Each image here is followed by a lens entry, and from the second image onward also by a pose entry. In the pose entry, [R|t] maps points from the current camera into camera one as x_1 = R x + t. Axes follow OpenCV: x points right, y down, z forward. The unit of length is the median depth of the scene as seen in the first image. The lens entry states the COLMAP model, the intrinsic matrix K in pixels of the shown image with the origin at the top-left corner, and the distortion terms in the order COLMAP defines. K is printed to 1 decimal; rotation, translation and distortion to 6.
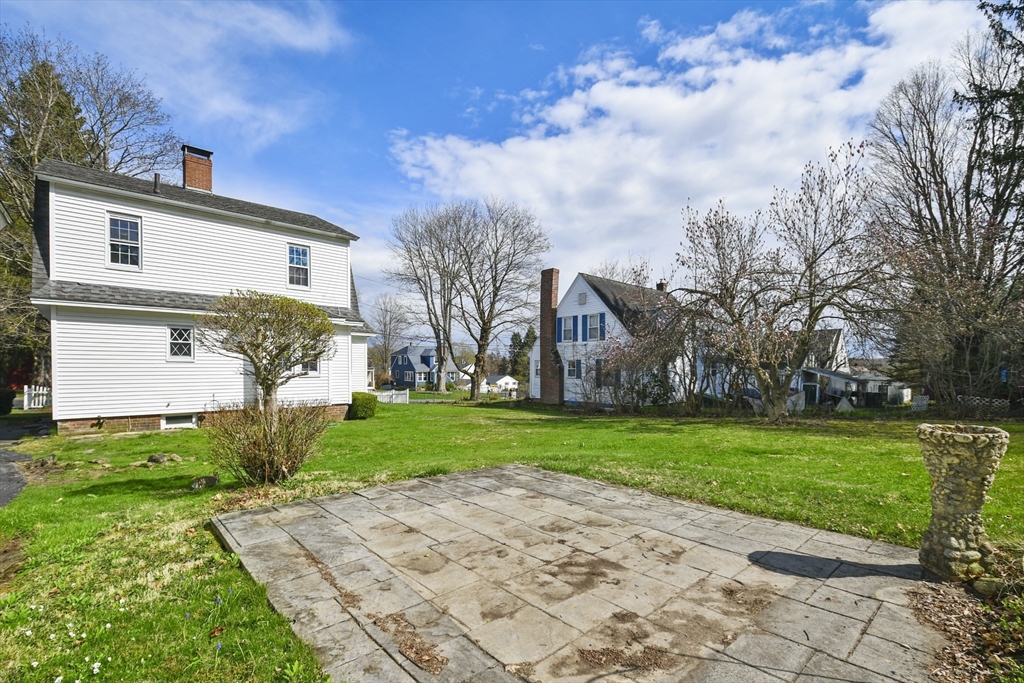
lens RADIAL K [[450.2, 0, 506.6], [0, 450.2, 378.4], [0, 0, 1]] dist [0.011341, -0.009140]
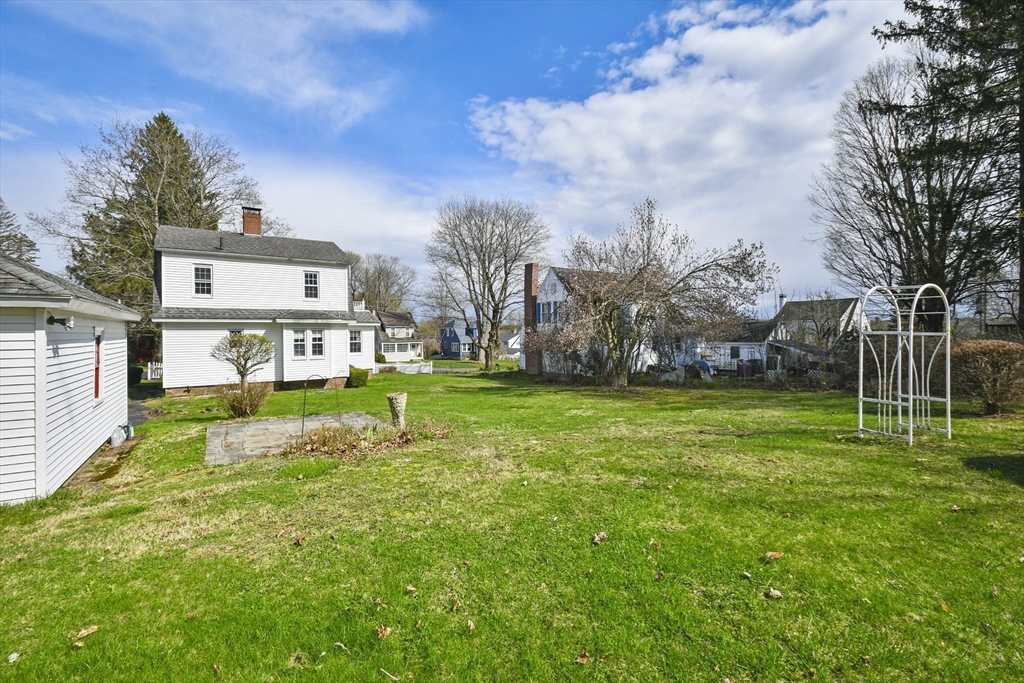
lens RADIAL K [[451.6, 0, 521.0], [0, 451.6, 337.9], [0, 0, 1]] dist [0.004199, -0.000256]
pose [[0.991641, -0.011794, -0.128489, 0.389849], [0.009987, 0.999842, -0.014701, -0.040869], [0.128643, 0.013294, 0.991602, -0.368619]]
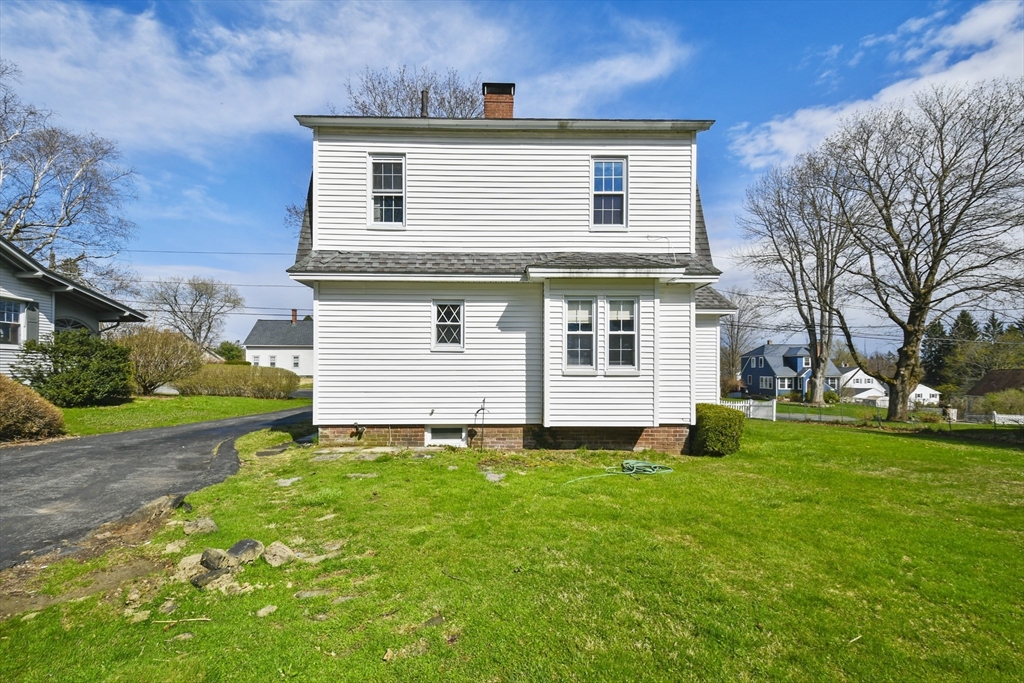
lens RADIAL K [[450.2, 0, 506.7], [0, 450.2, 375.5], [0, 0, 1]] dist [0.011341, -0.009140]
pose [[0.751063, 0.002294, -0.660227, -0.150553], [-0.015695, 0.999773, -0.014380, 0.007212], [0.660044, 0.021163, 0.750928, 0.424162]]
